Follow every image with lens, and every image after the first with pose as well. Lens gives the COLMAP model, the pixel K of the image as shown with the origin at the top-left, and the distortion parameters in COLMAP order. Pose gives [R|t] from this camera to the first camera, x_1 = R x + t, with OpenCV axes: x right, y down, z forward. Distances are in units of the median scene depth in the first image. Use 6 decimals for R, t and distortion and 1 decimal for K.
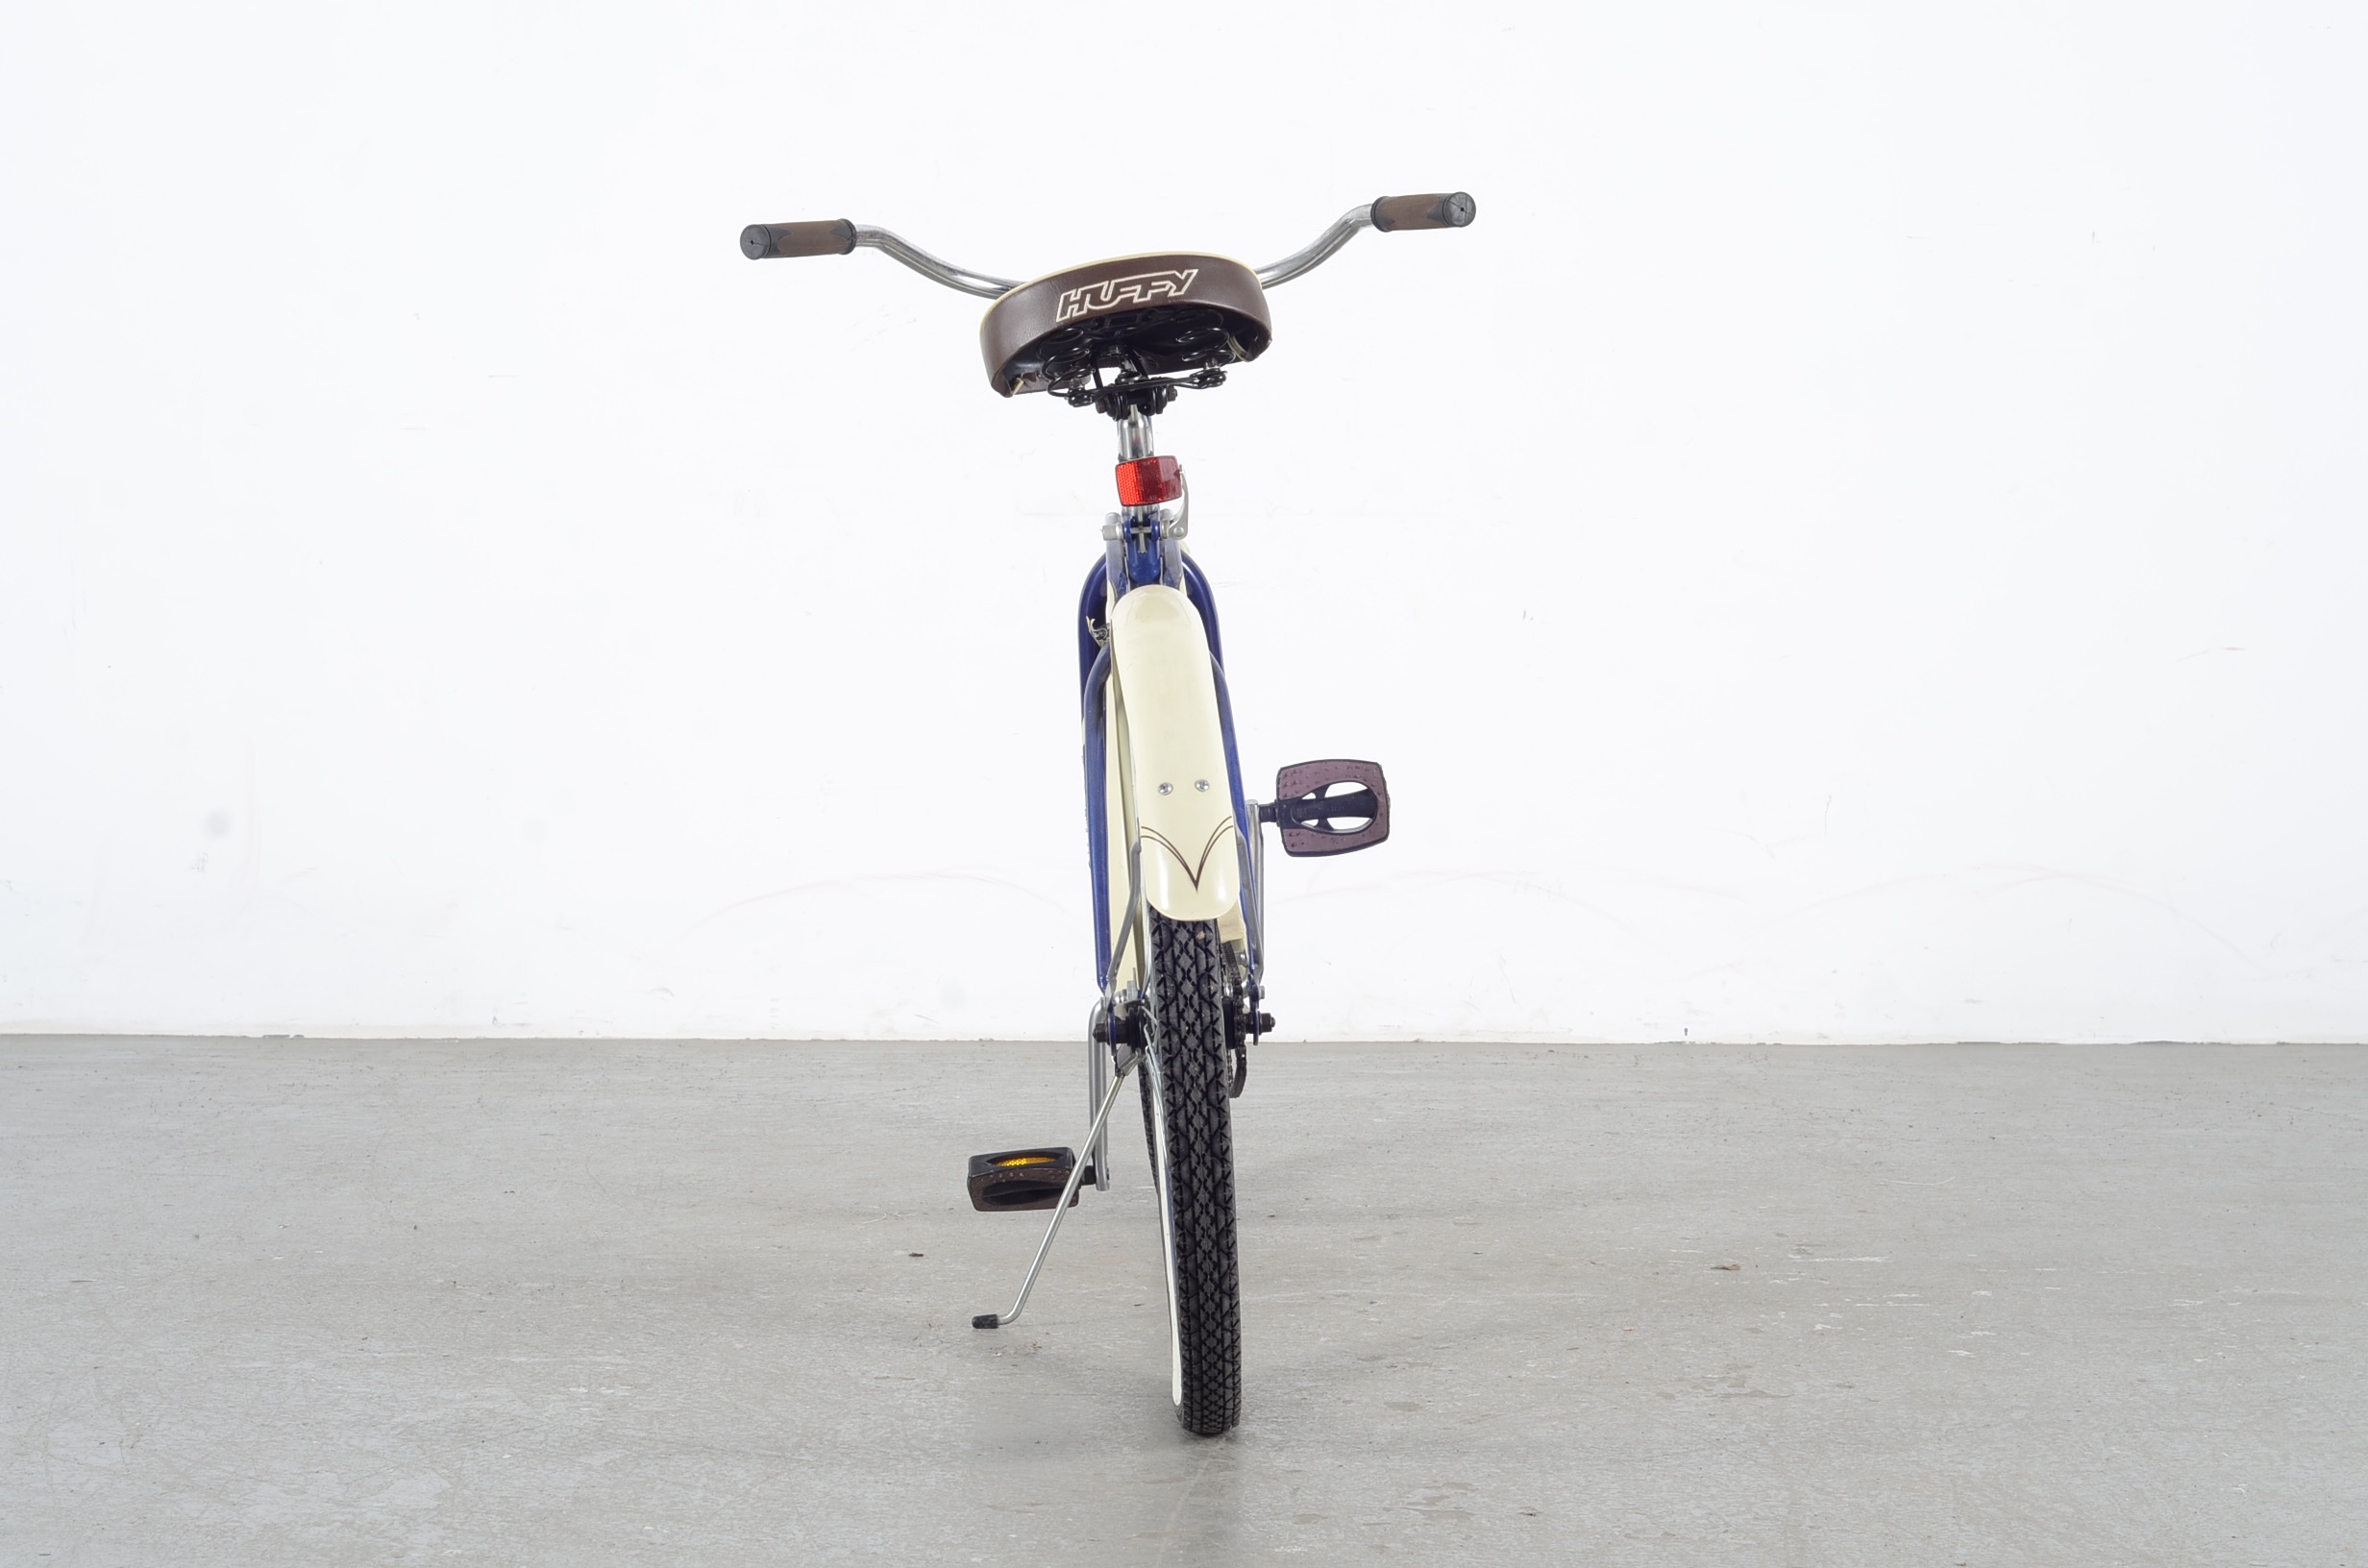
lens RADIAL K [[5067.0, 0, 1184.0], [0, 5067.0, 784.0], [0, 0, 1]] dist [-0.046734, 0.050046]
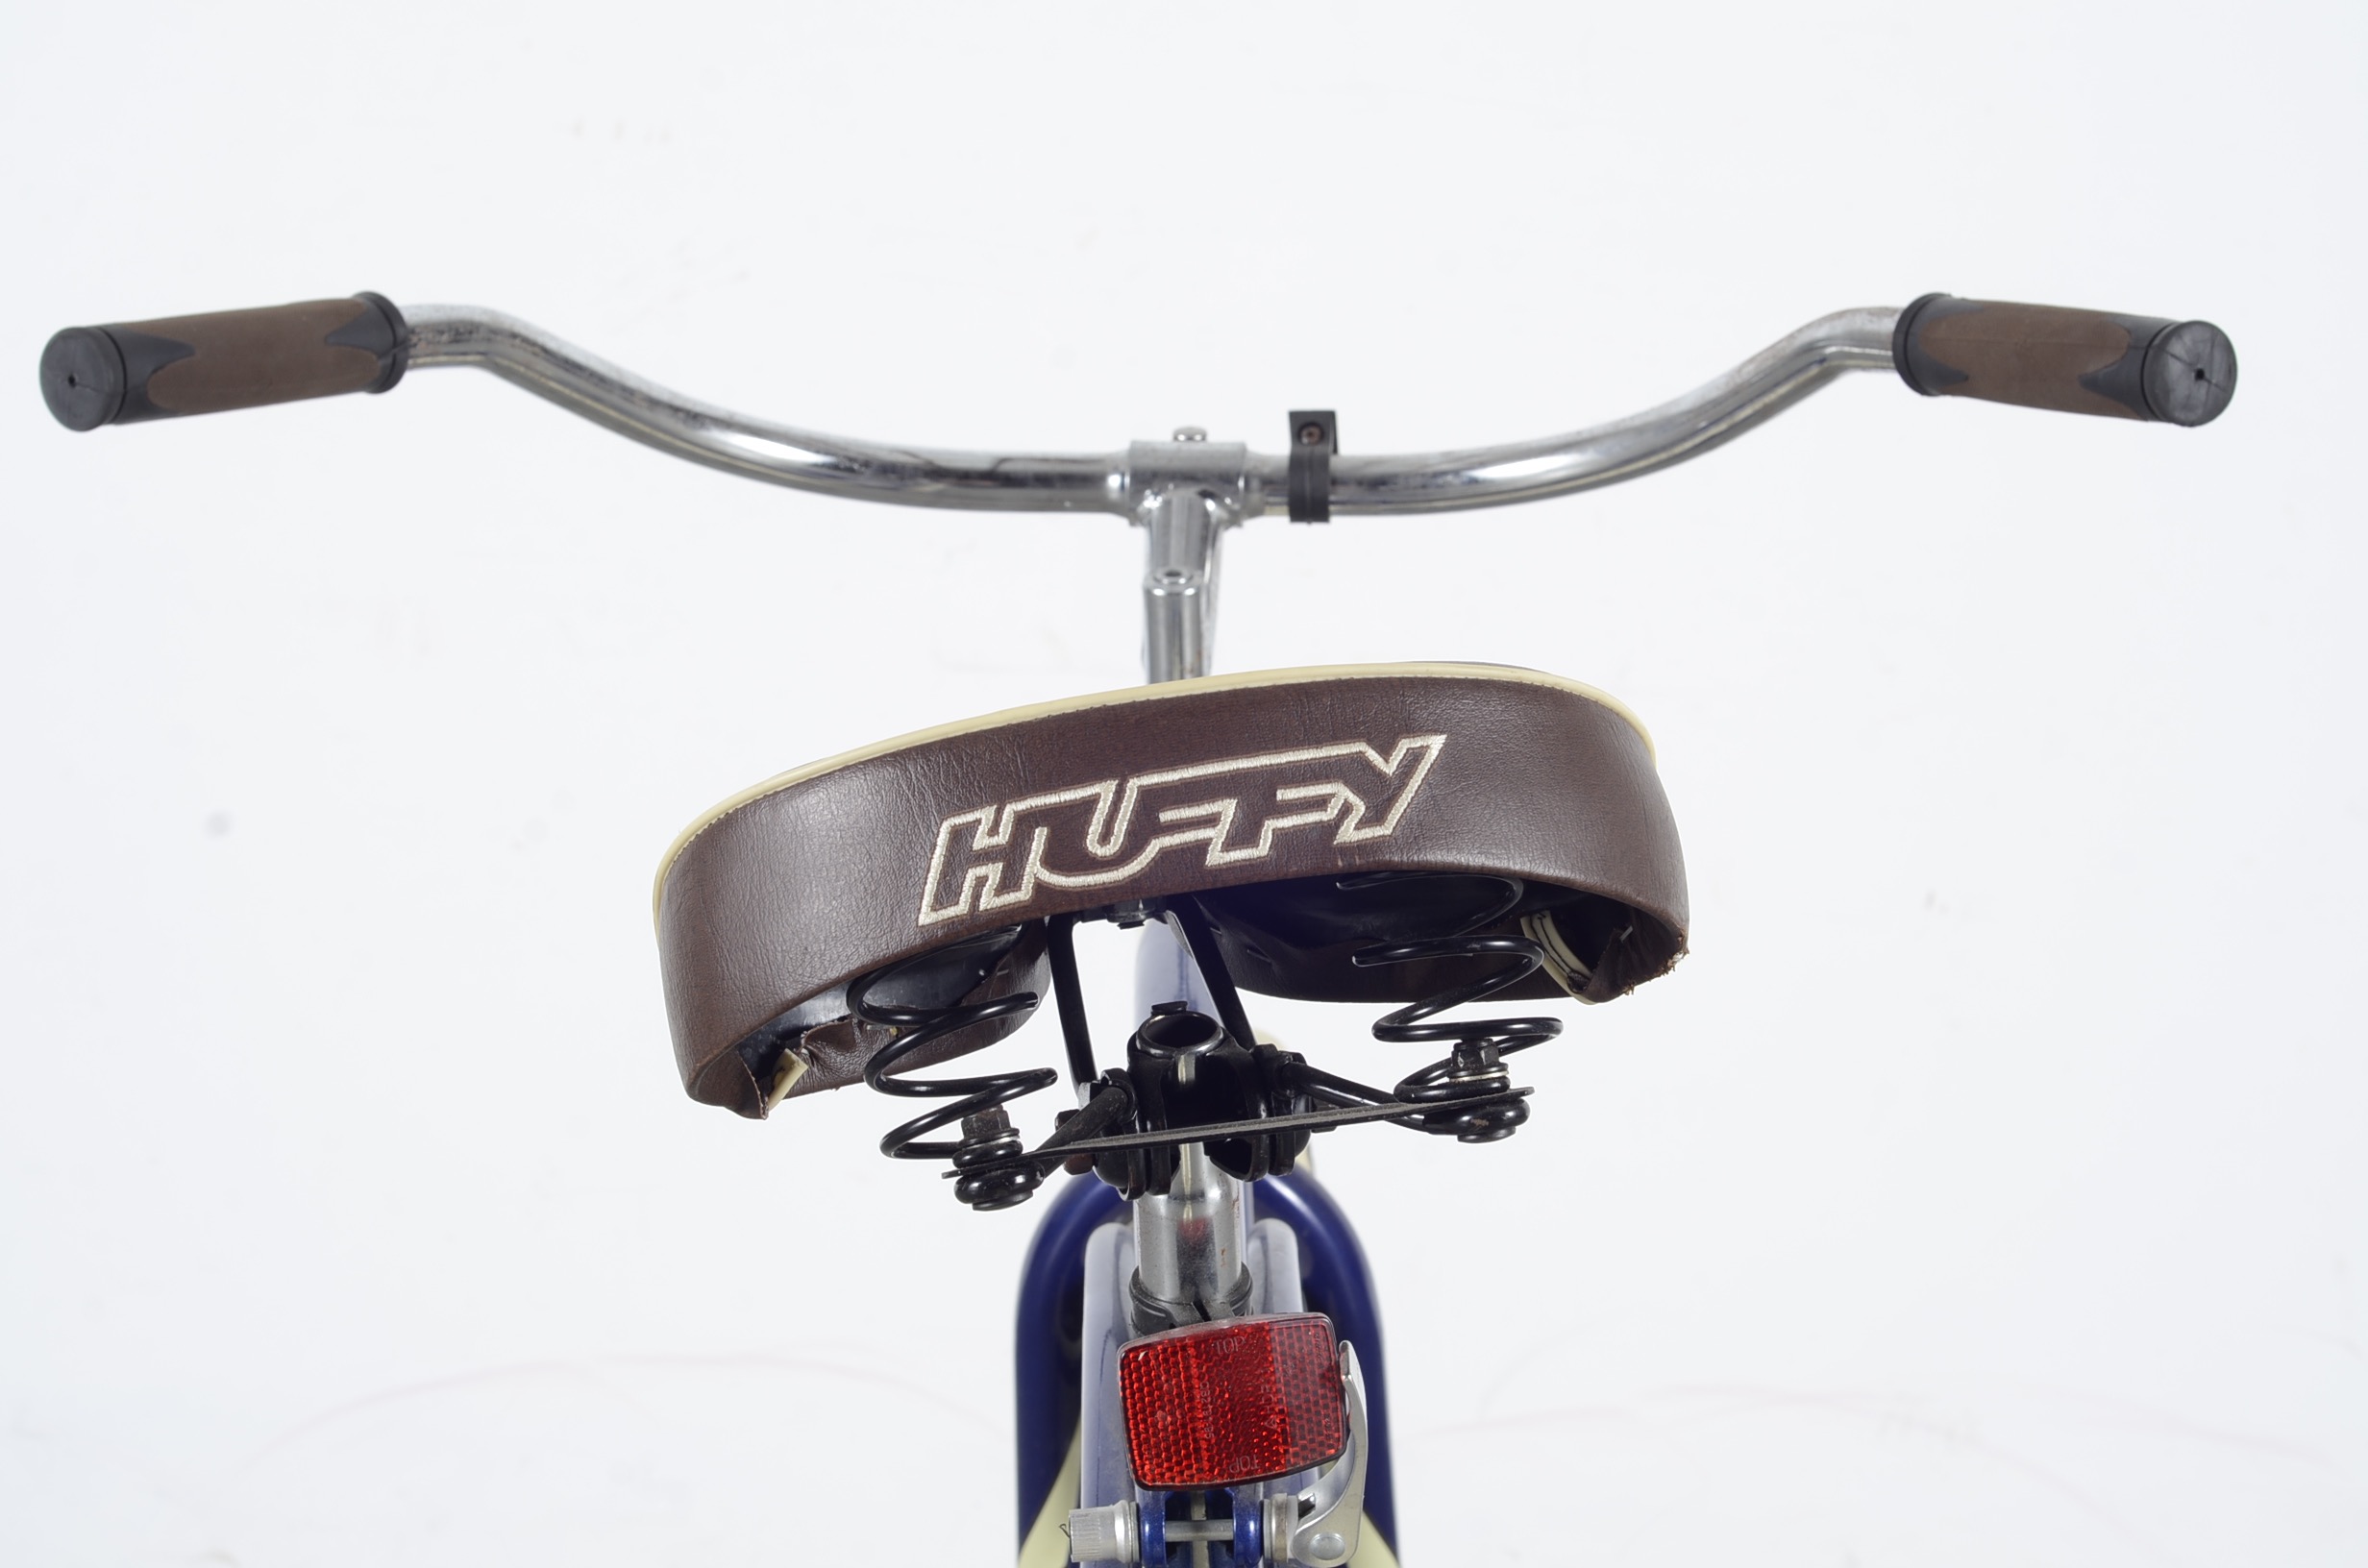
lens RADIAL K [[5067.0, 0, 1184.0], [0, 5067.0, 784.0], [0, 0, 1]] dist [-0.046734, 0.050046]
pose [[0.999336, 0.036437, -0.000348, -0.010960], [-0.036301, 0.996329, 0.077535, -0.117226], [0.003172, -0.077471, 0.996990, 0.713415]]
